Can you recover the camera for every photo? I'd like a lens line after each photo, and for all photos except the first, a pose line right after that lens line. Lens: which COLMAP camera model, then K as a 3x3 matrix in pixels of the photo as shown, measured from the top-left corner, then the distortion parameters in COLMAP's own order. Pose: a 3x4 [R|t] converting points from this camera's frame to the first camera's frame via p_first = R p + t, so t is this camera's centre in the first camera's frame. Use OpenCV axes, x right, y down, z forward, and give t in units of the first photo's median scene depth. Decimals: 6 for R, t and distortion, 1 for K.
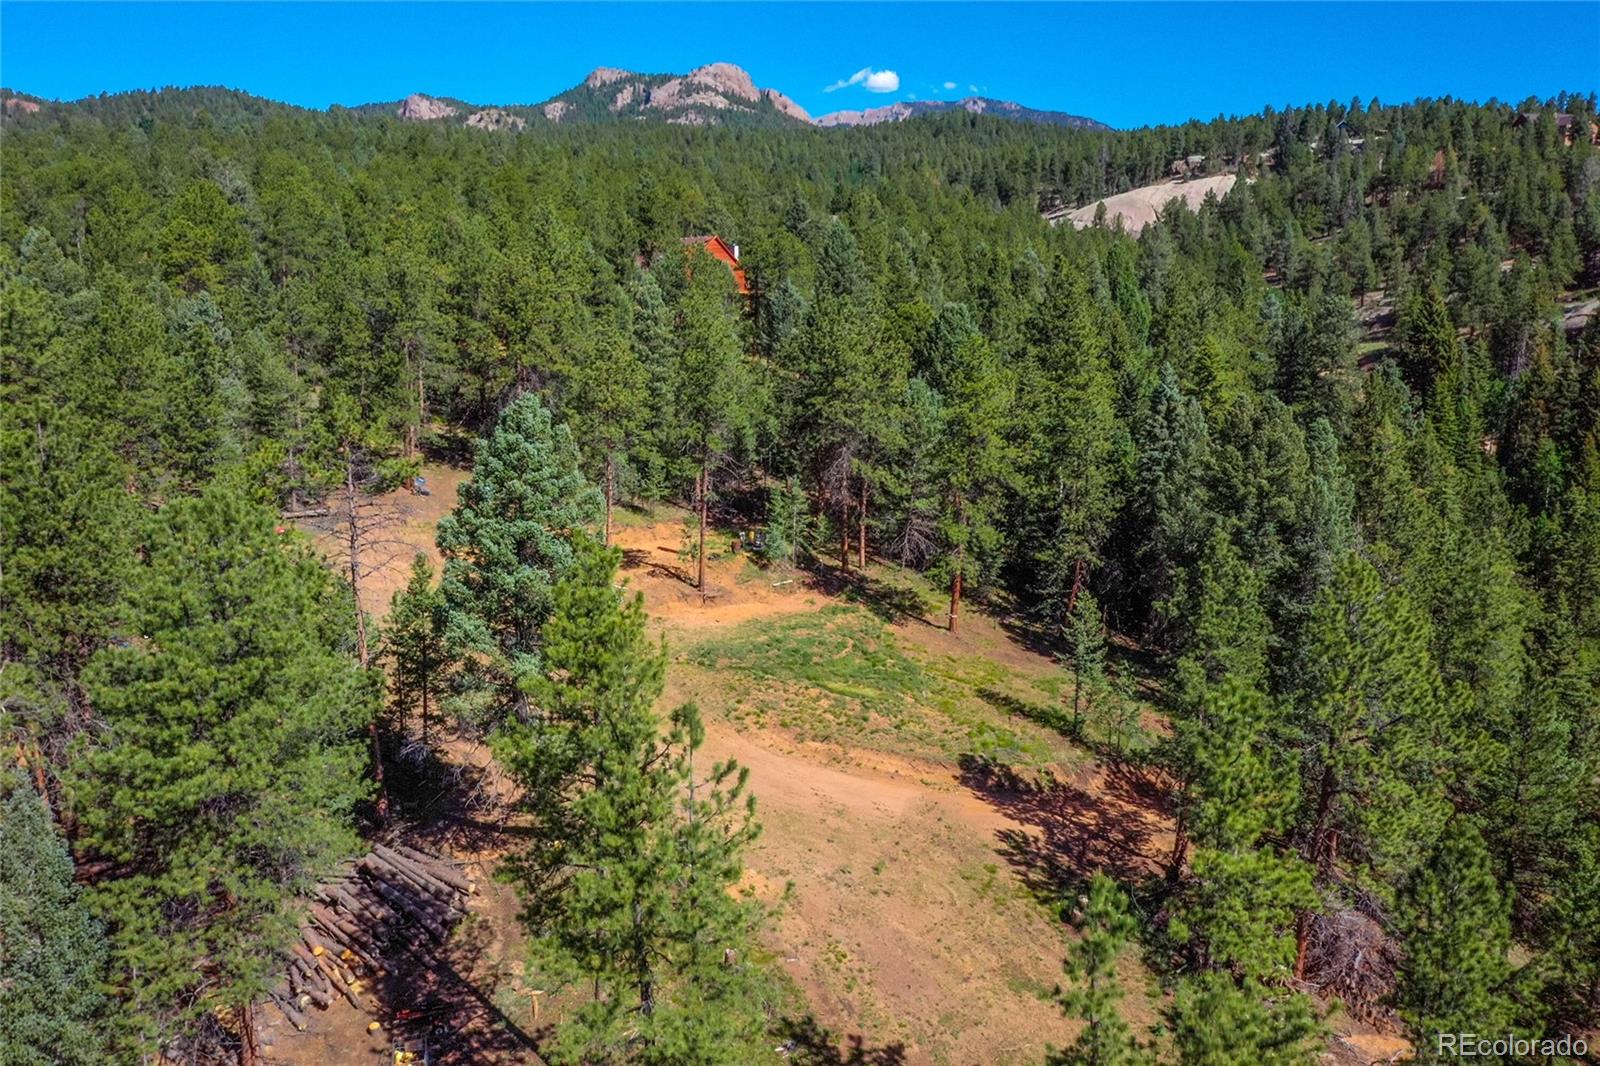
lens RADIAL K [[1279.5, 0, 800.0], [0, 1279.5, 533.0], [0, 0, 1]] dist [0.018932, -0.007505]
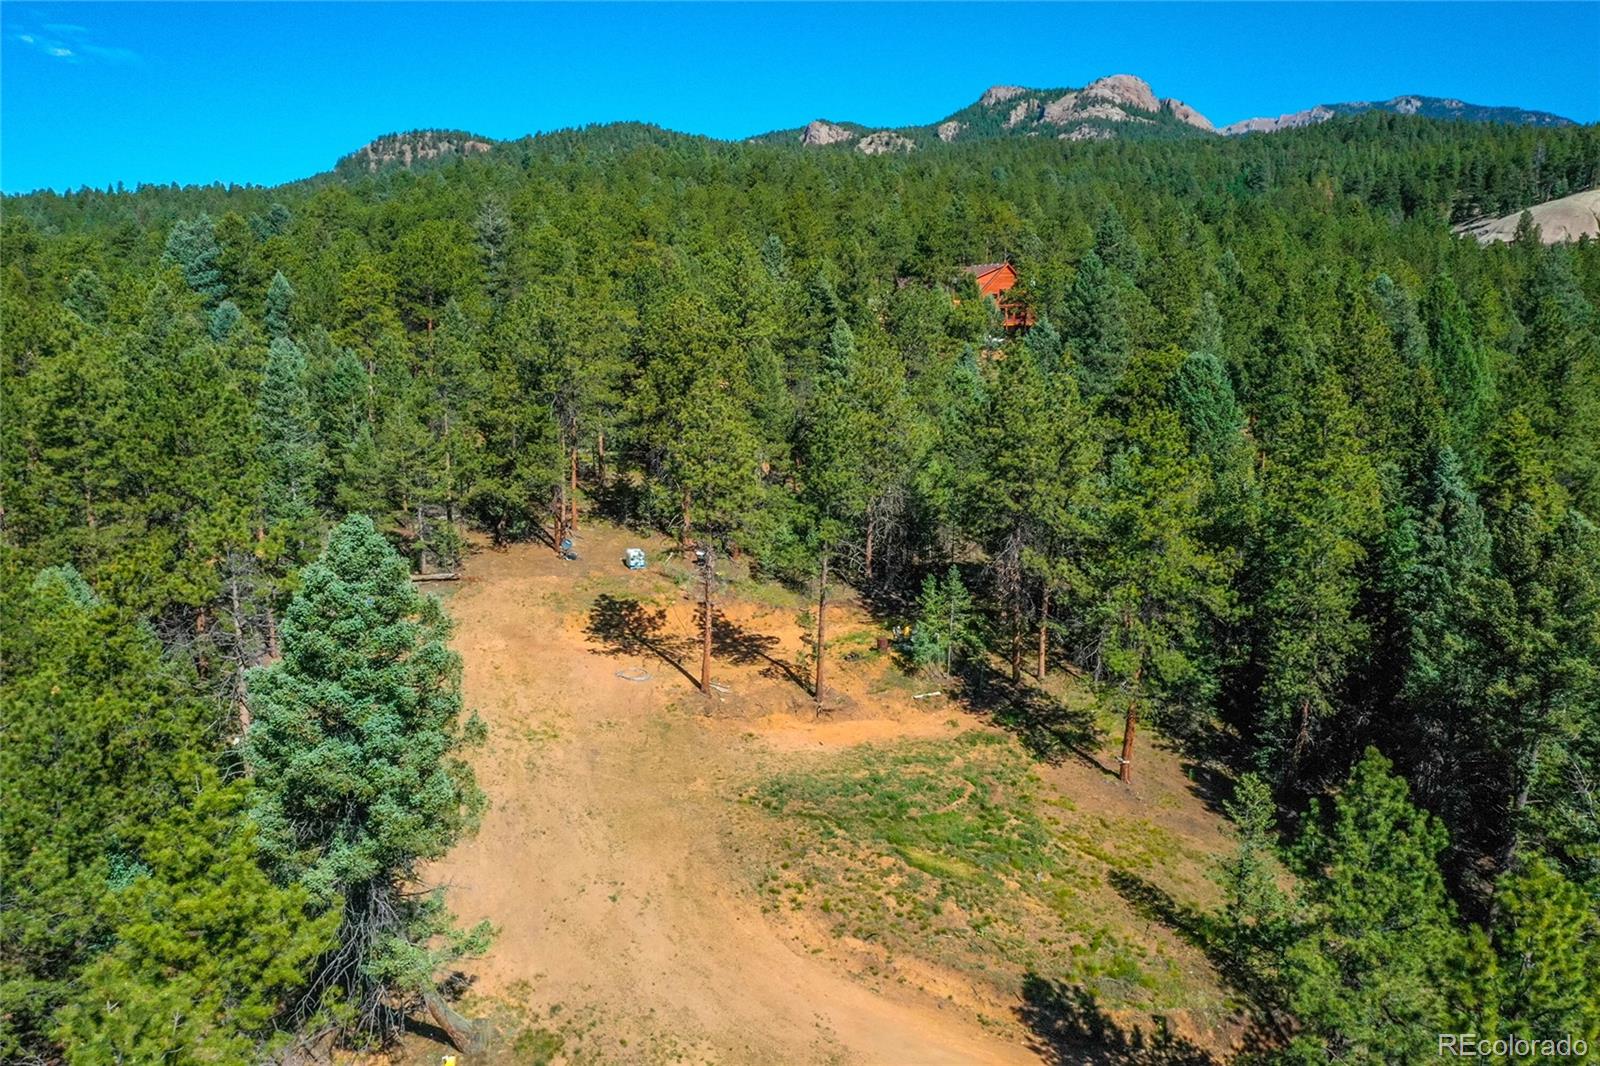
lens RADIAL K [[1279.5, 0, 800.0], [0, 1279.5, 533.0], [0, 0, 1]] dist [0.018932, -0.007505]
pose [[0.956082, 0.050878, -0.288649, 0.066775], [-0.054452, 0.998507, -0.004360, -0.027209], [0.287997, 0.019886, 0.957425, 0.082888]]
